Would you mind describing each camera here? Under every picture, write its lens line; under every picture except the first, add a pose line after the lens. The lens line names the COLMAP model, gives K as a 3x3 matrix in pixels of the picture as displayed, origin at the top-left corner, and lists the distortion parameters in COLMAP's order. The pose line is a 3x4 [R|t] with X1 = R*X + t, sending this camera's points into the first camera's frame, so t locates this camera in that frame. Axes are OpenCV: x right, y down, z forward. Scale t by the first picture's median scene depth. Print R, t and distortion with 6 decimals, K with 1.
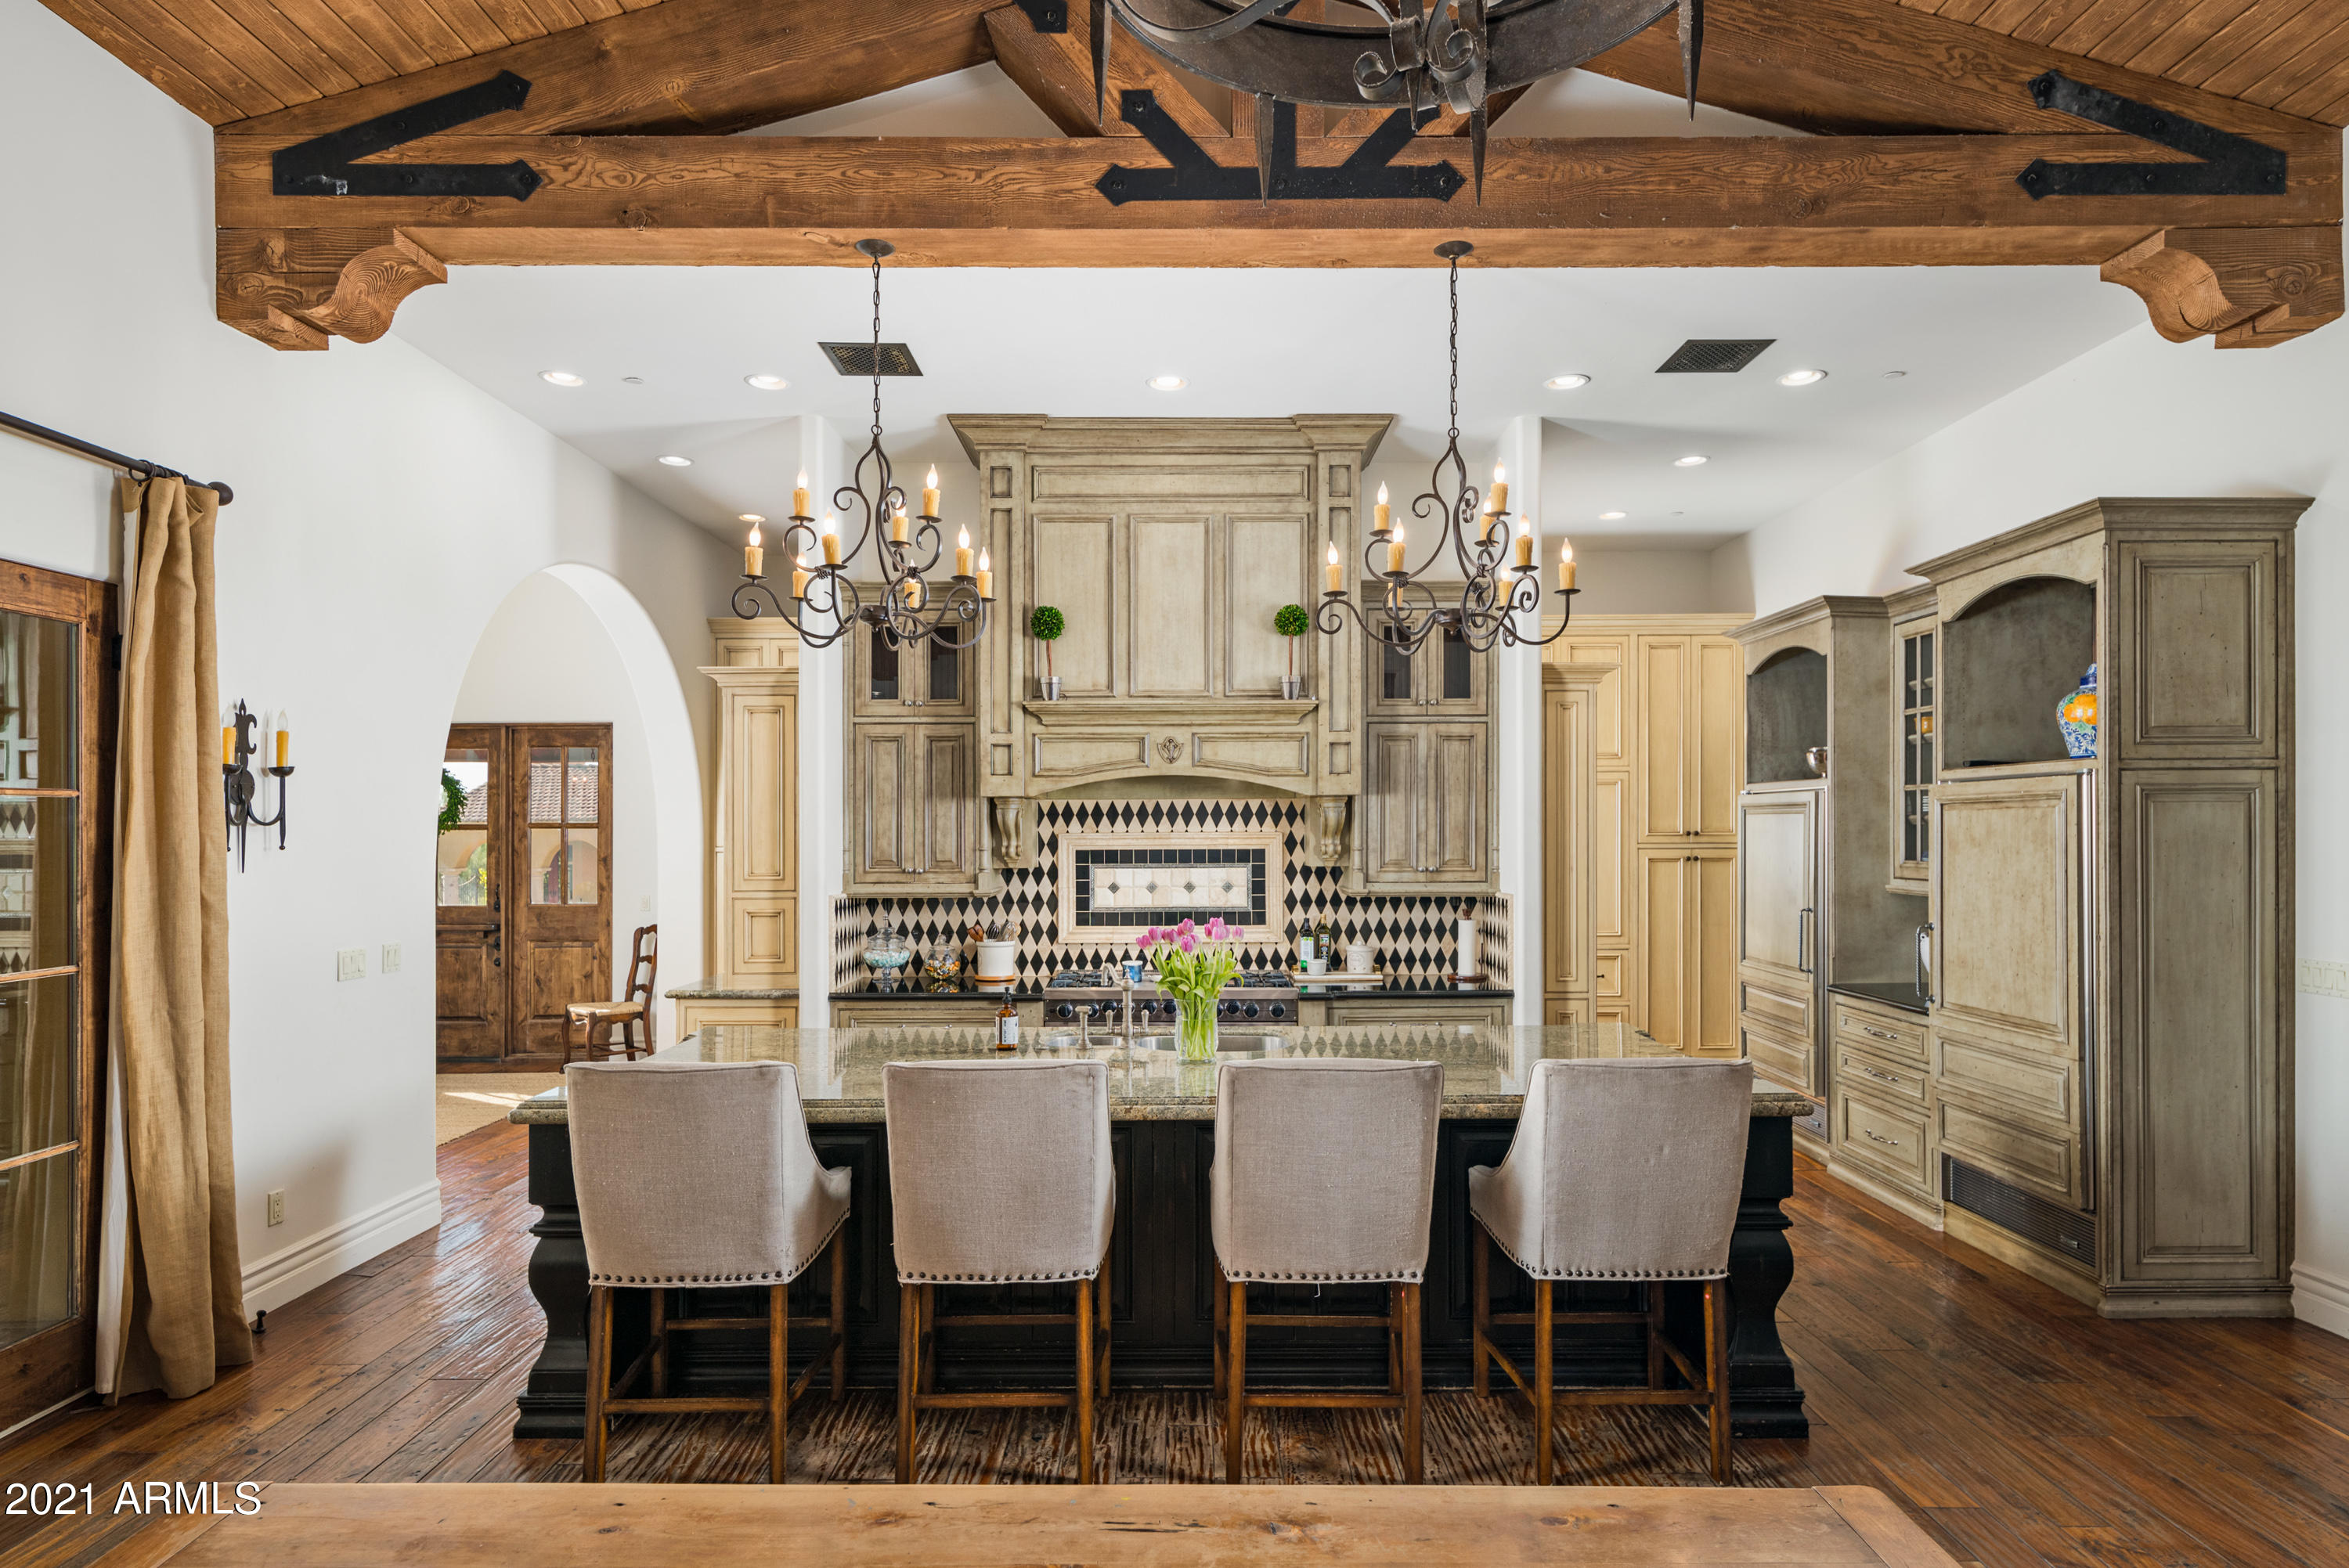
lens RADIAL K [[1270.1, 0, 1179.4], [0, 1270.1, 838.2], [0, 0, 1]] dist [-0.001412, -0.000878]
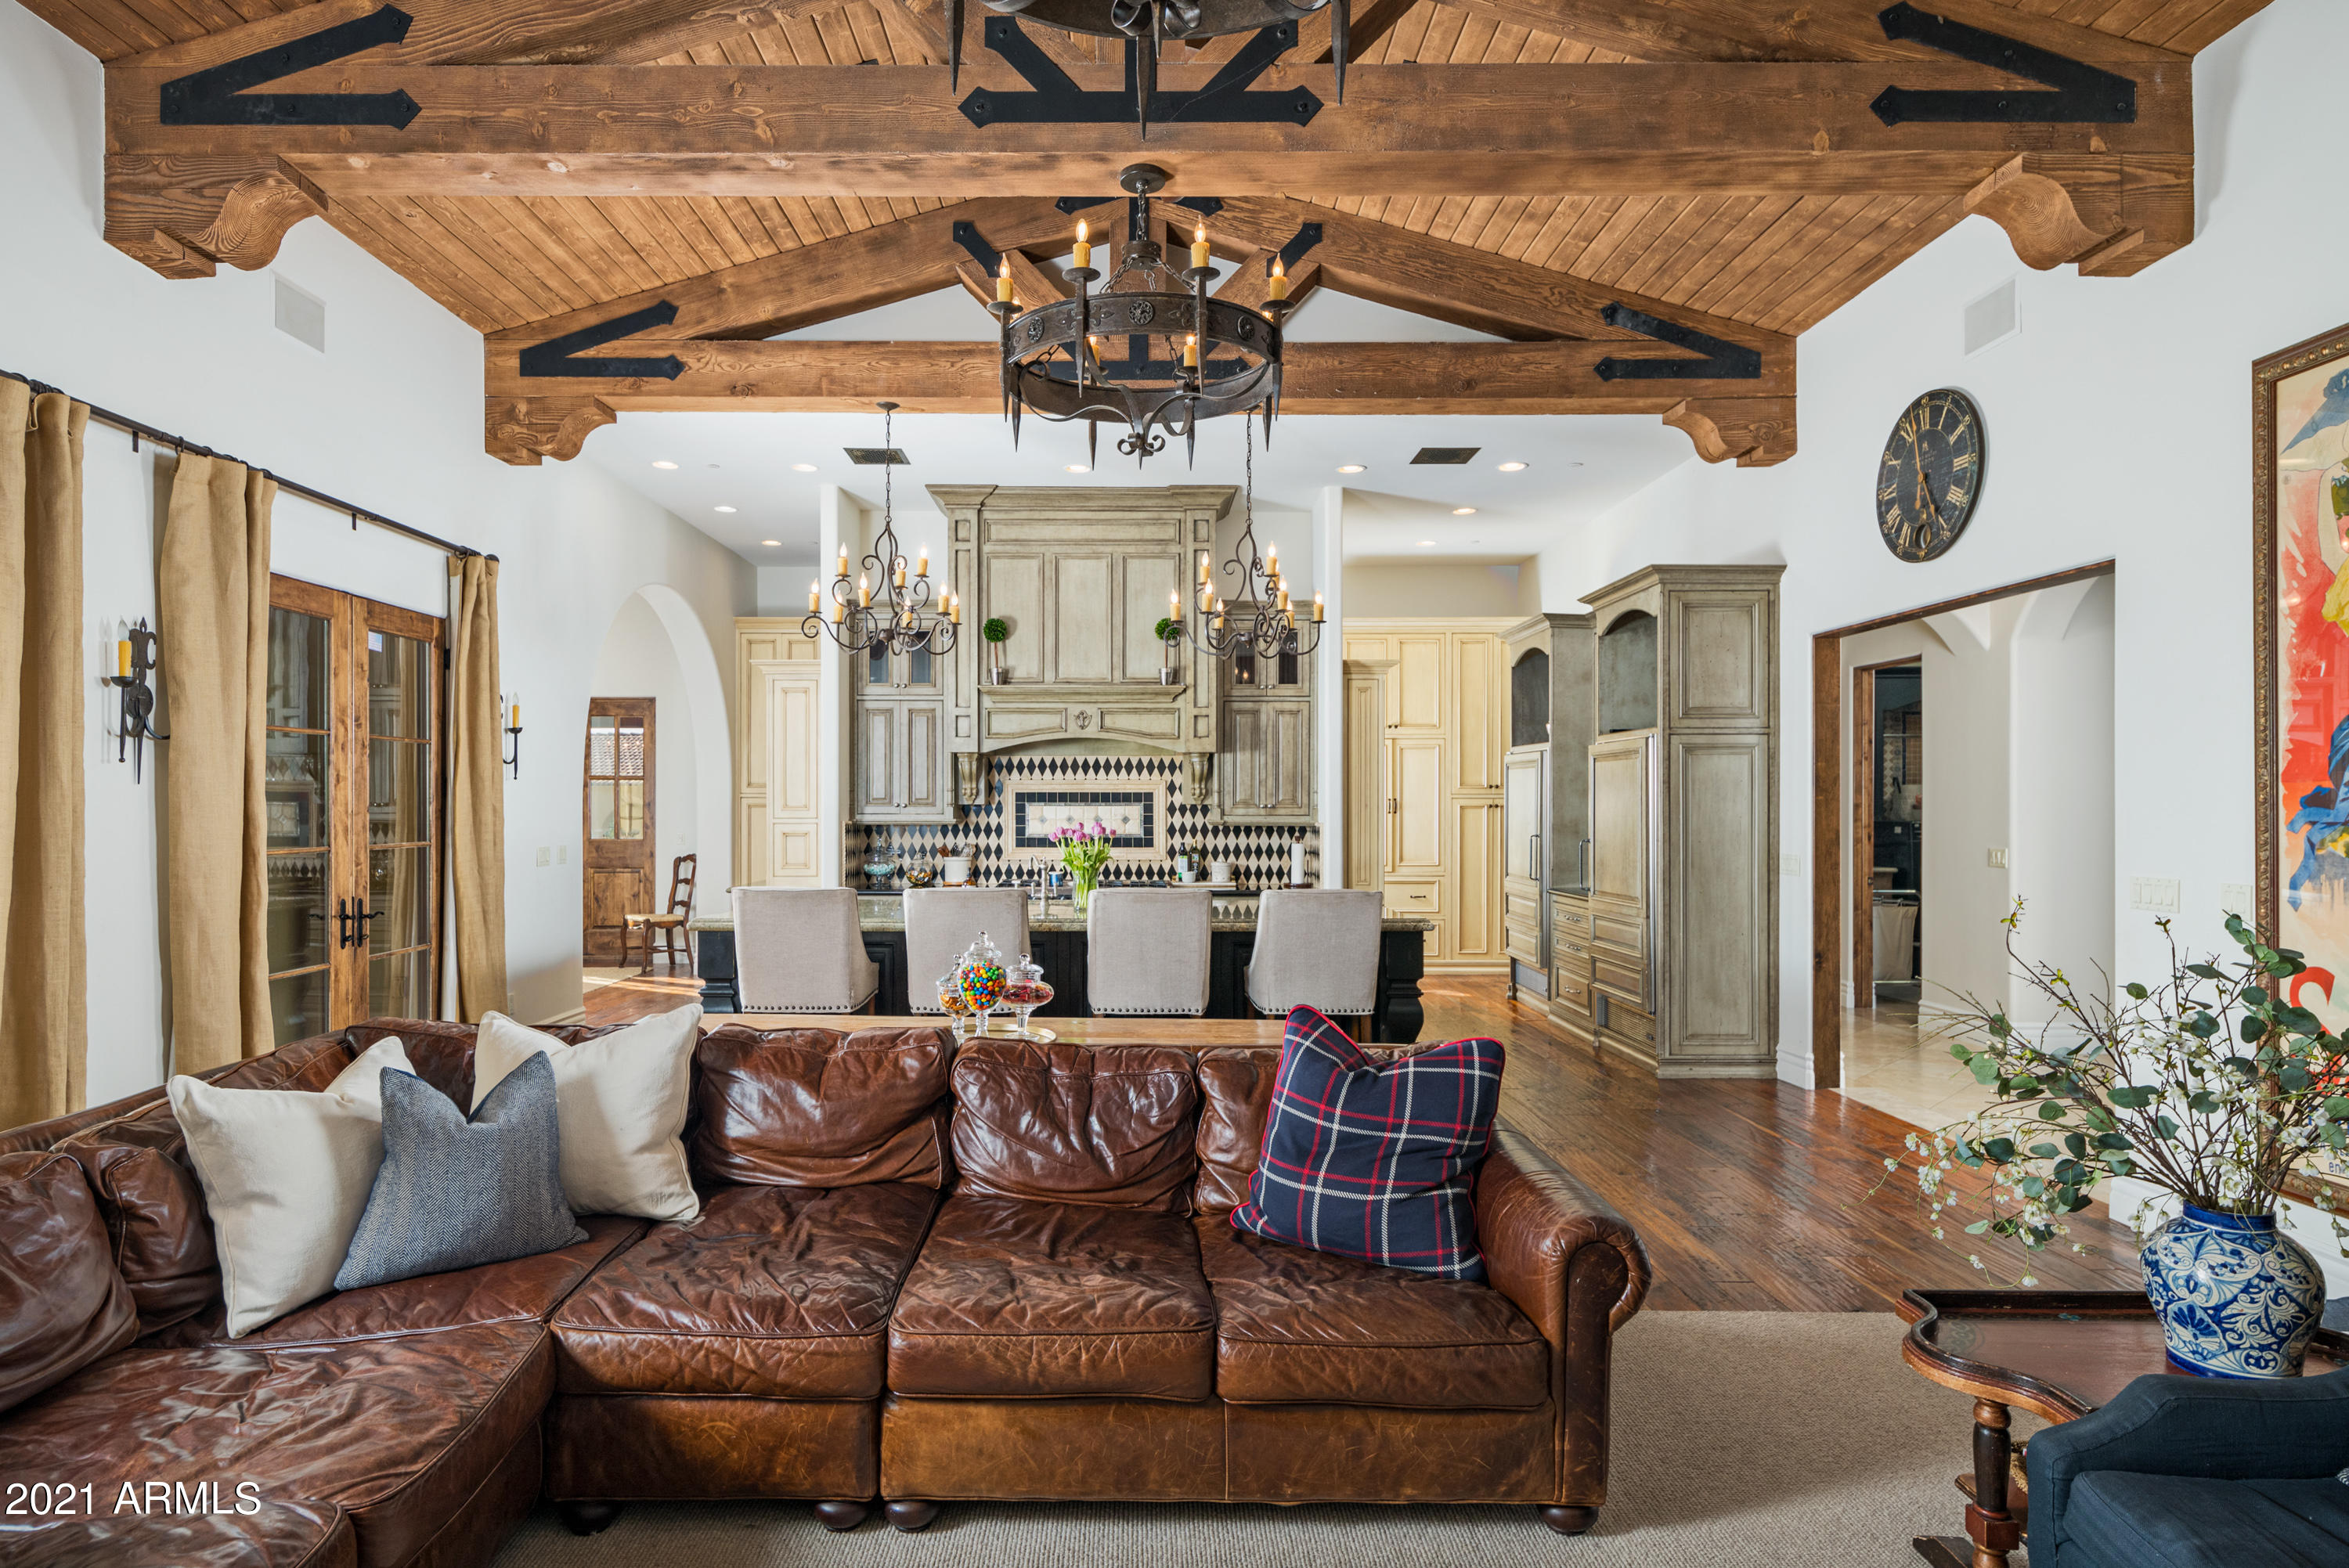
lens RADIAL K [[1283.4, 0, 1146.0], [0, 1283.4, 830.5], [0, 0, 1]] dist [0.002022, 0.000377]
pose [[0.999918, 0.002997, 0.012454, 0.047472], [-0.003183, 0.999884, 0.014912, 0.032454], [-0.012408, -0.014950, 0.999811, -0.438858]]
